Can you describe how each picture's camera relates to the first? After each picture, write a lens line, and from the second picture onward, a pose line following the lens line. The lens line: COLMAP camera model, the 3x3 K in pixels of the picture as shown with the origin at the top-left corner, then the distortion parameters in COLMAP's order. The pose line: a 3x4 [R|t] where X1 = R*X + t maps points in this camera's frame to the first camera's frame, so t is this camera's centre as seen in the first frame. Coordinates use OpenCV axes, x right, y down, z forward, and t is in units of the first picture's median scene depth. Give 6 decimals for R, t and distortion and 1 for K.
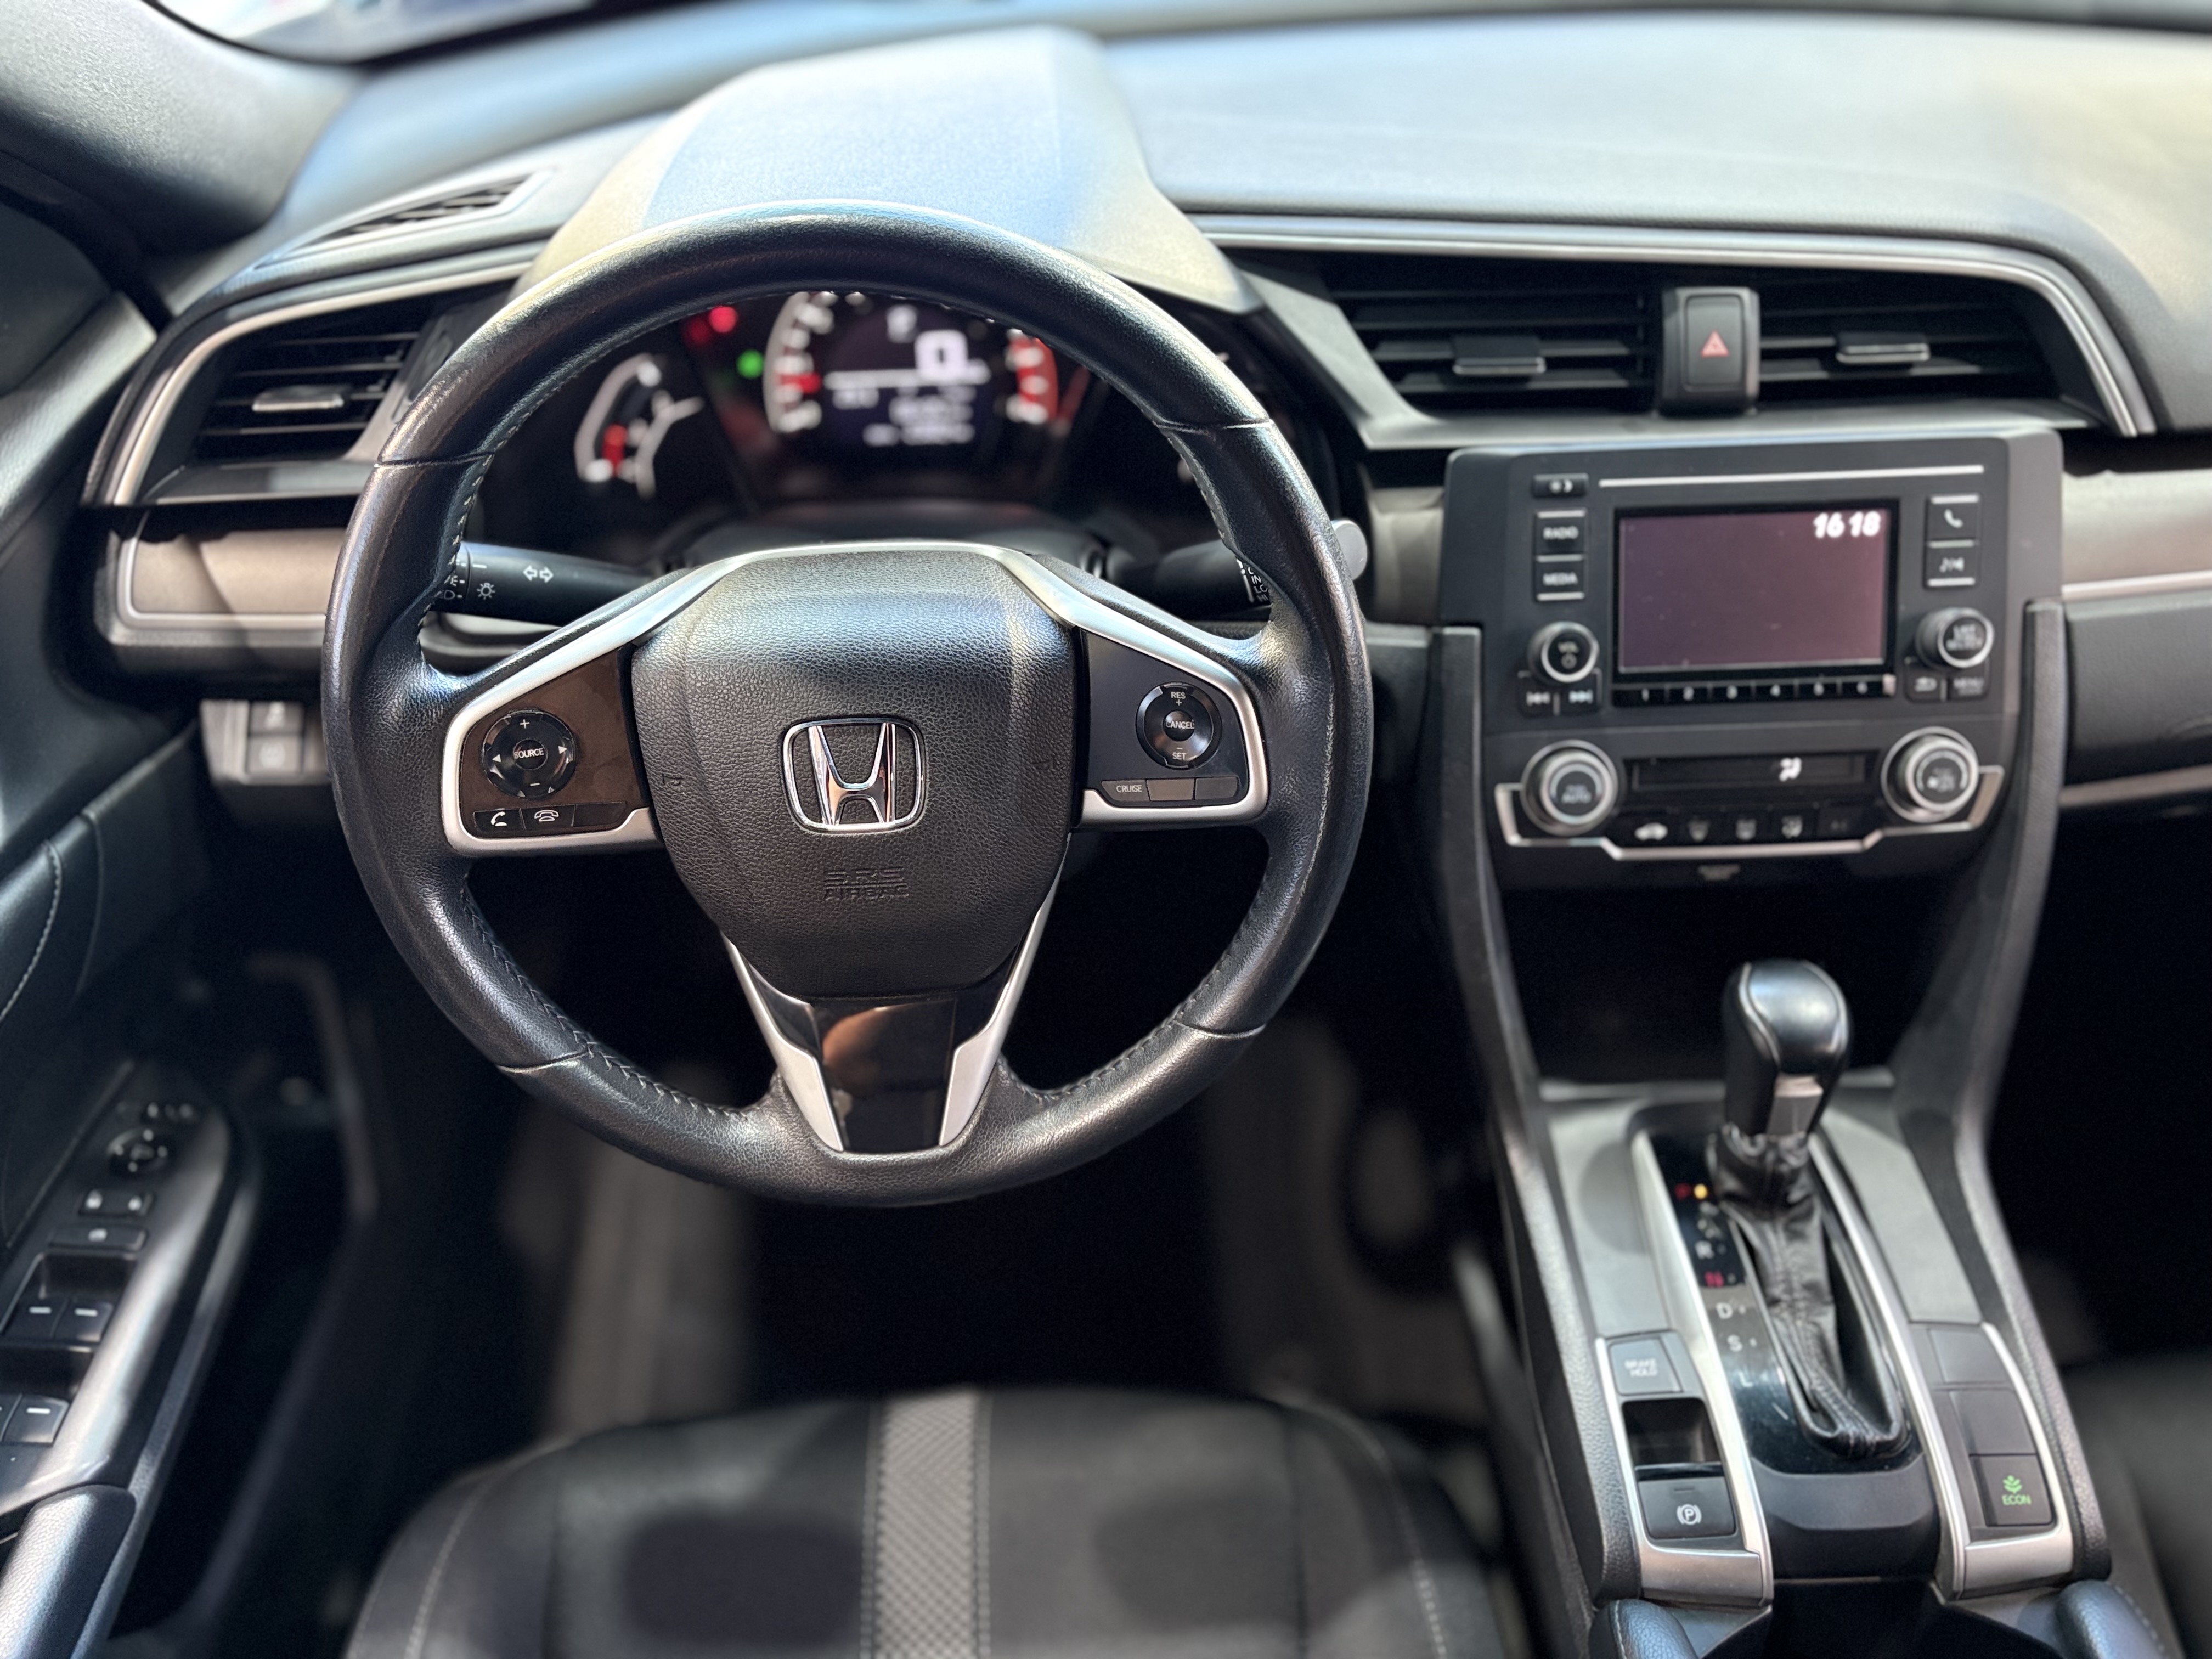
lens RADIAL K [[1708.8, 0, 1106.0], [0, 1708.8, 829.5], [0, 0, 1]] dist [0.042932, -0.060595]
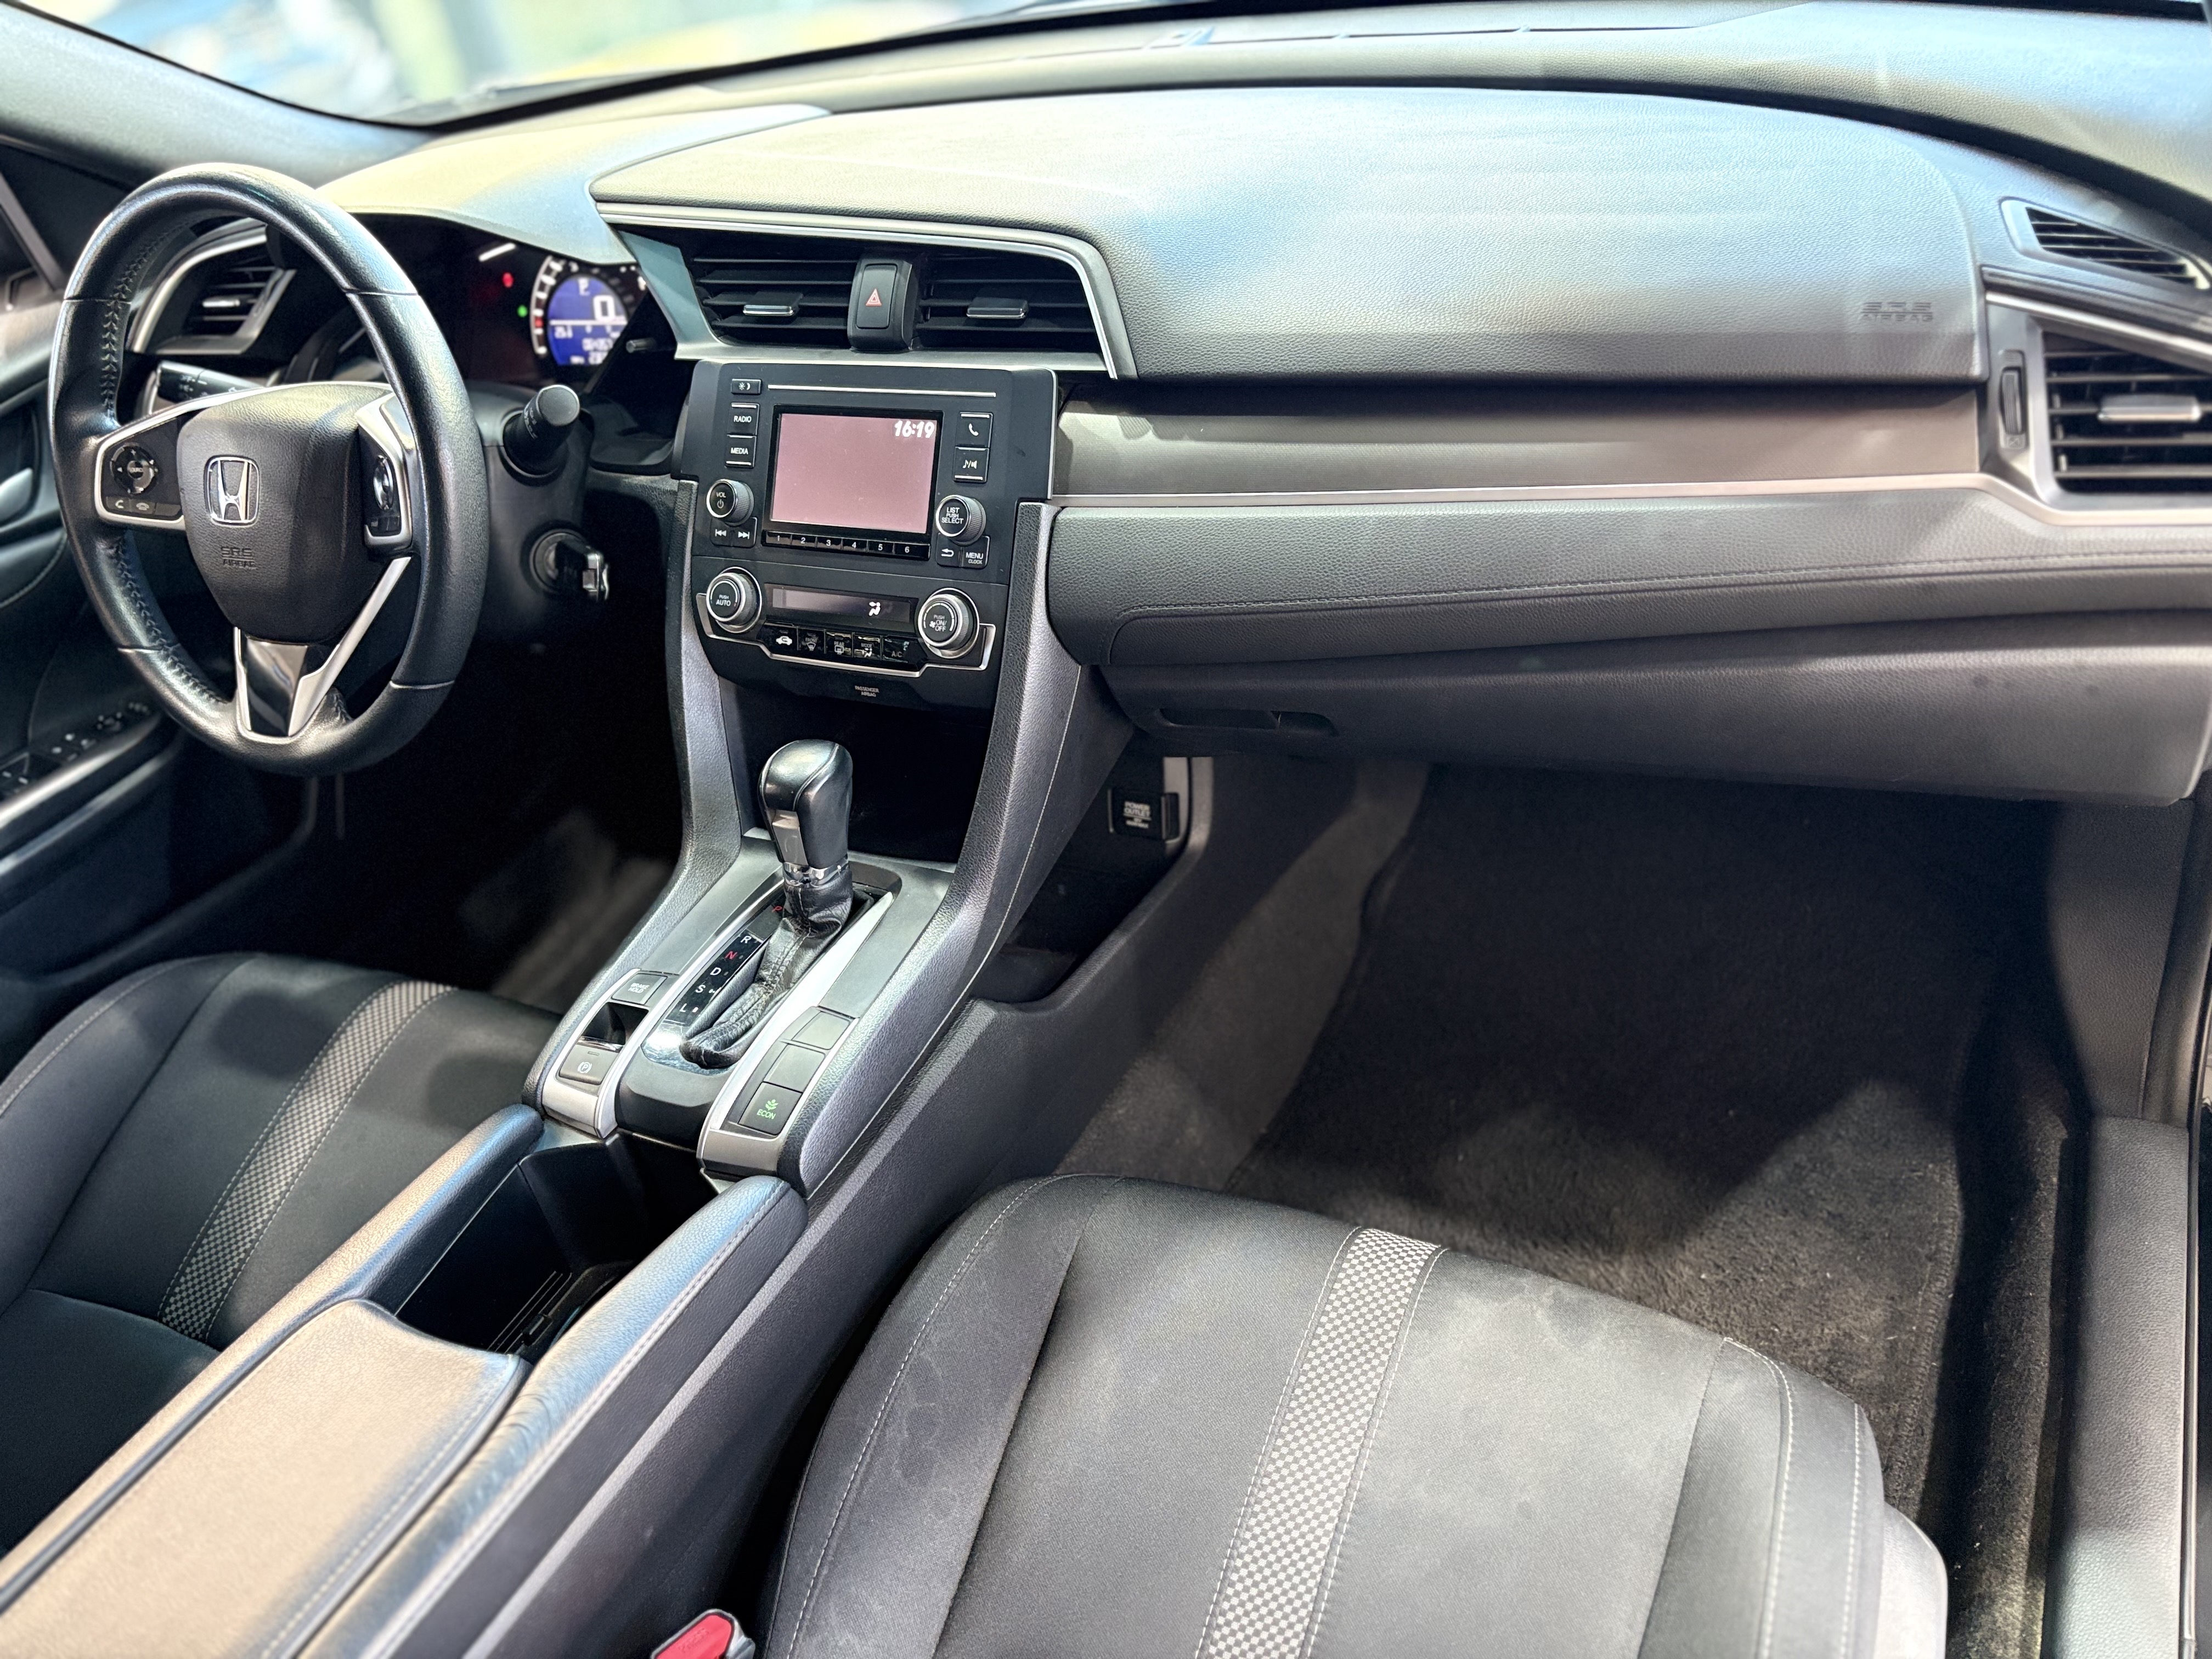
lens RADIAL K [[1708.8, 0, 1106.0], [0, 1708.8, 829.5], [0, 0, 1]] dist [0.042932, -0.060595]
pose [[0.869086, 0.176342, -0.462160, 1.236175], [-0.211446, 0.977075, -0.024809, 0.132889], [0.447190, 0.119283, 0.886449, -0.098241]]
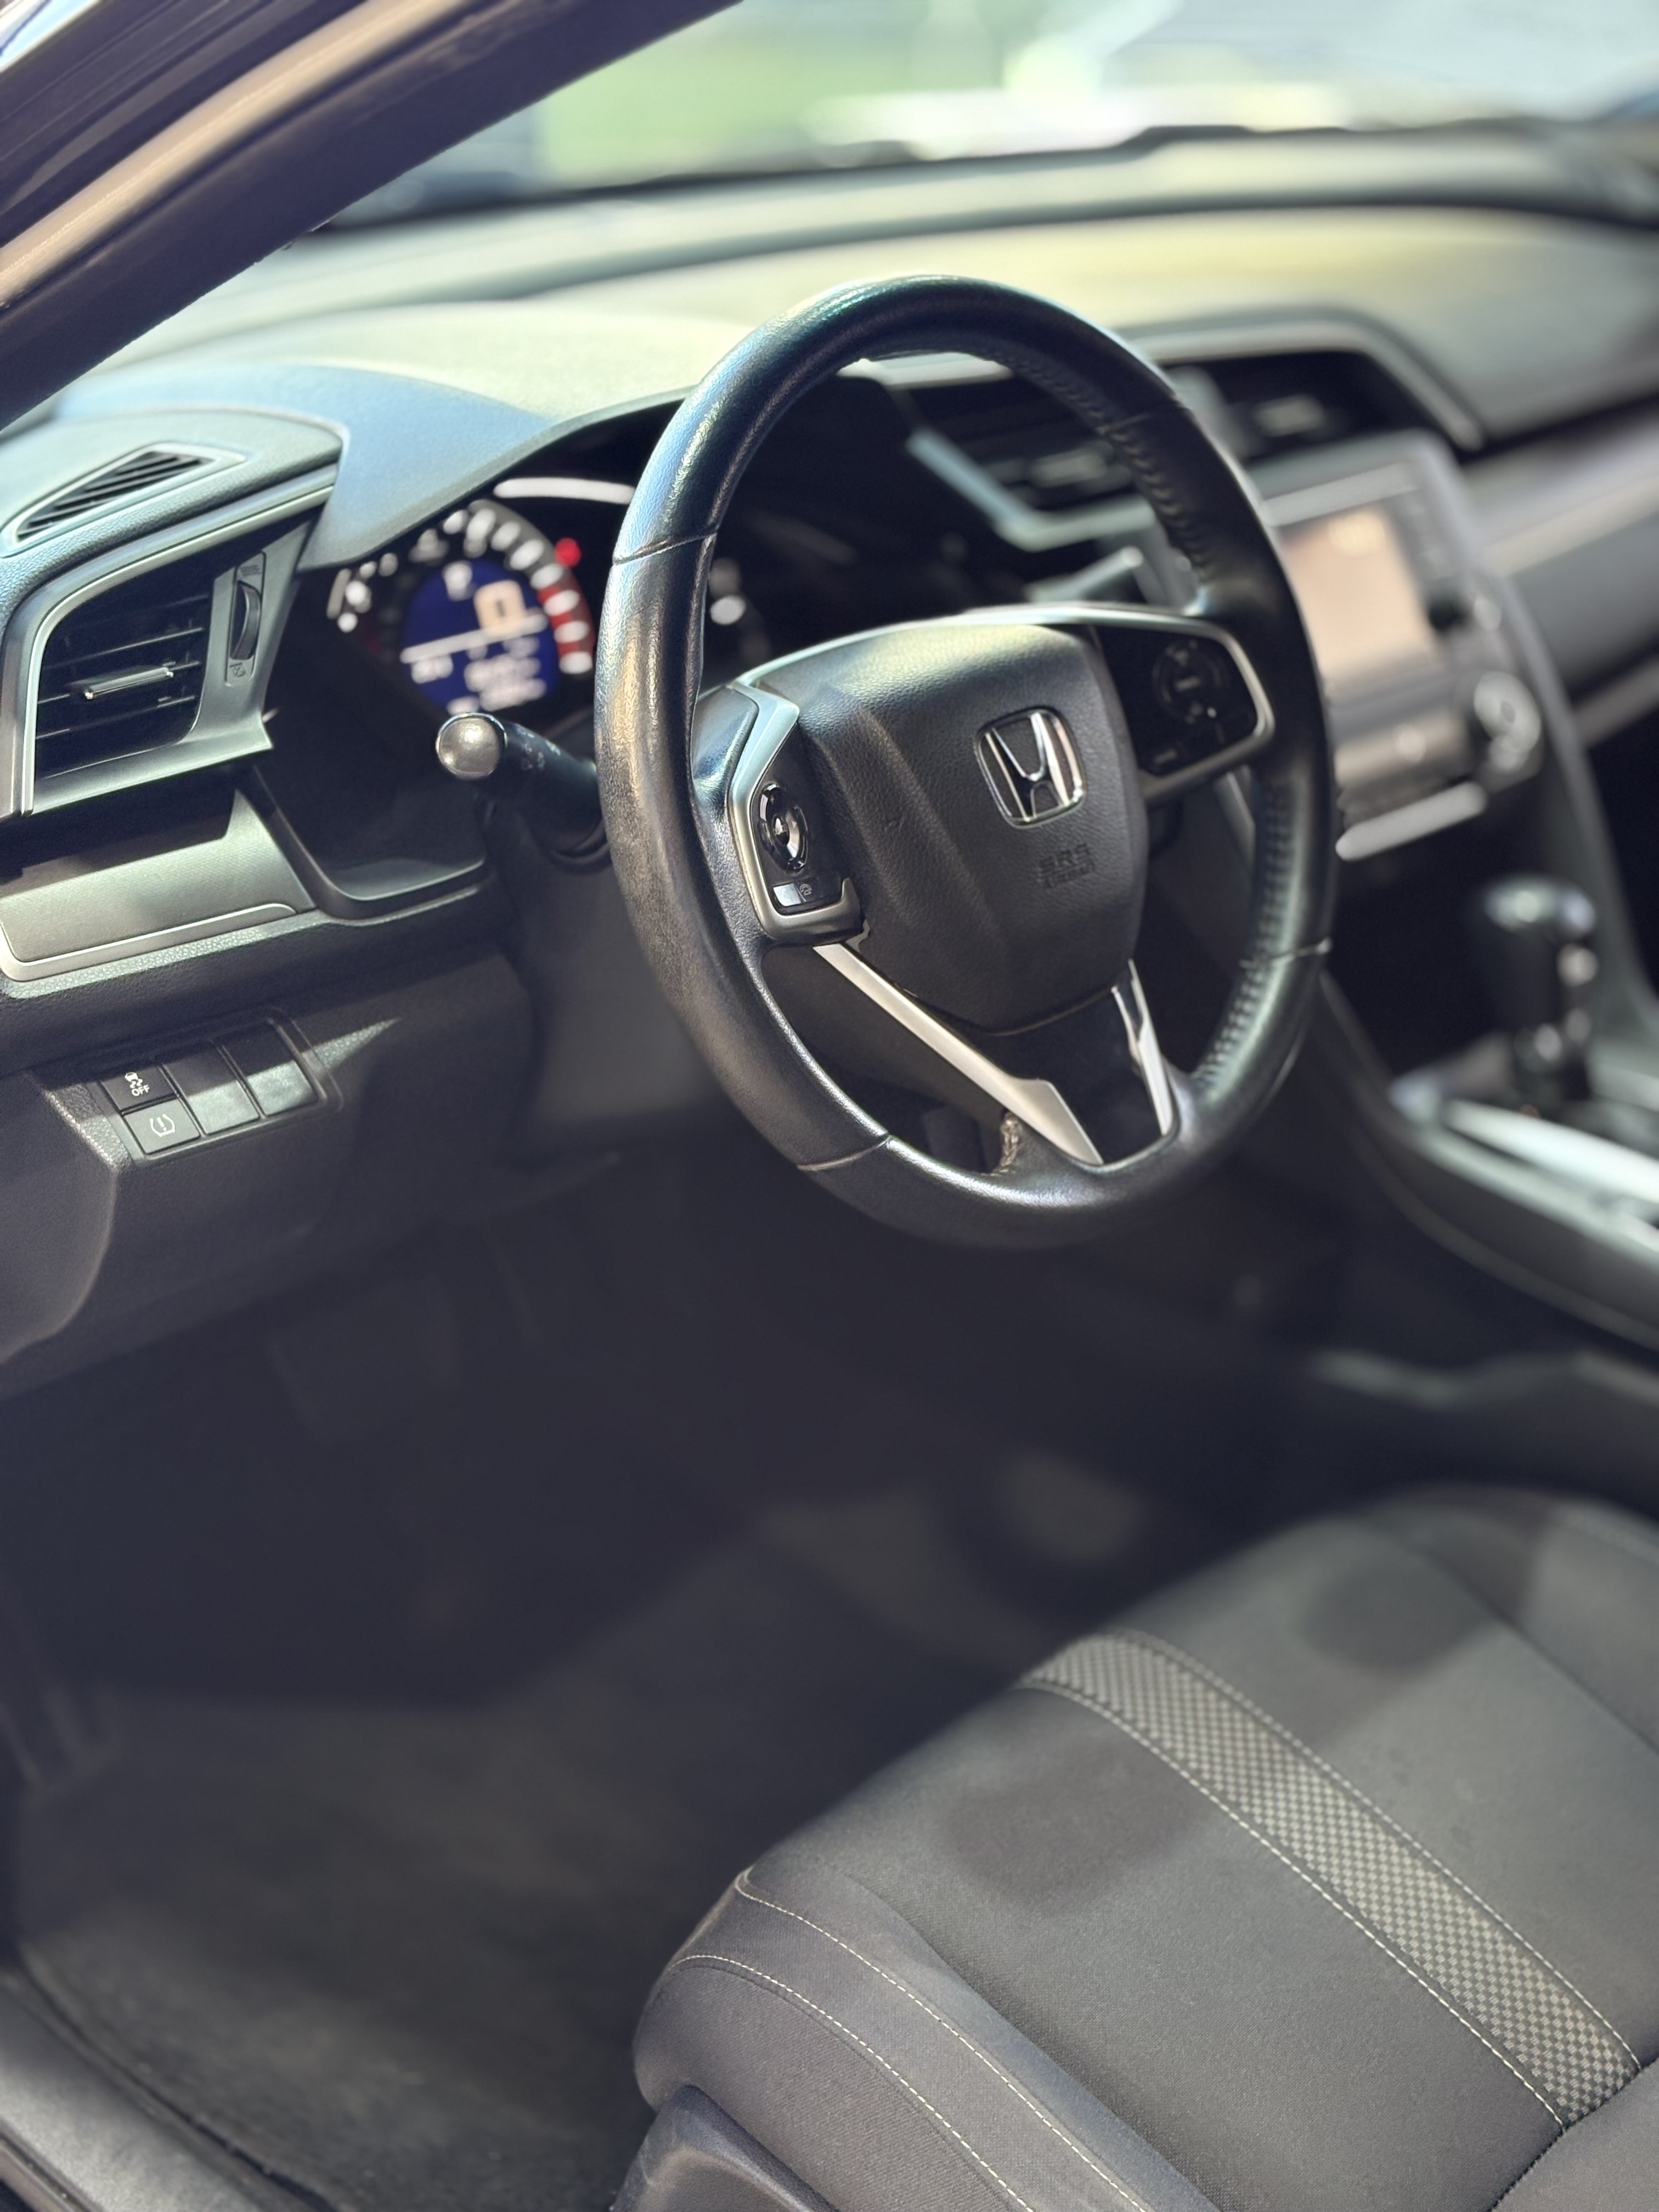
lens RADIAL K [[3545.0, 0, 829.5], [0, 3545.0, 1106.0], [0, 0, 1]] dist [0.007950, 0.070304]
pose [[0.726677, -0.237566, 0.644595, -1.406775], [0.441819, 0.880126, -0.173709, 0.396555], [-0.526057, 0.411025, 0.744528, -0.397921]]
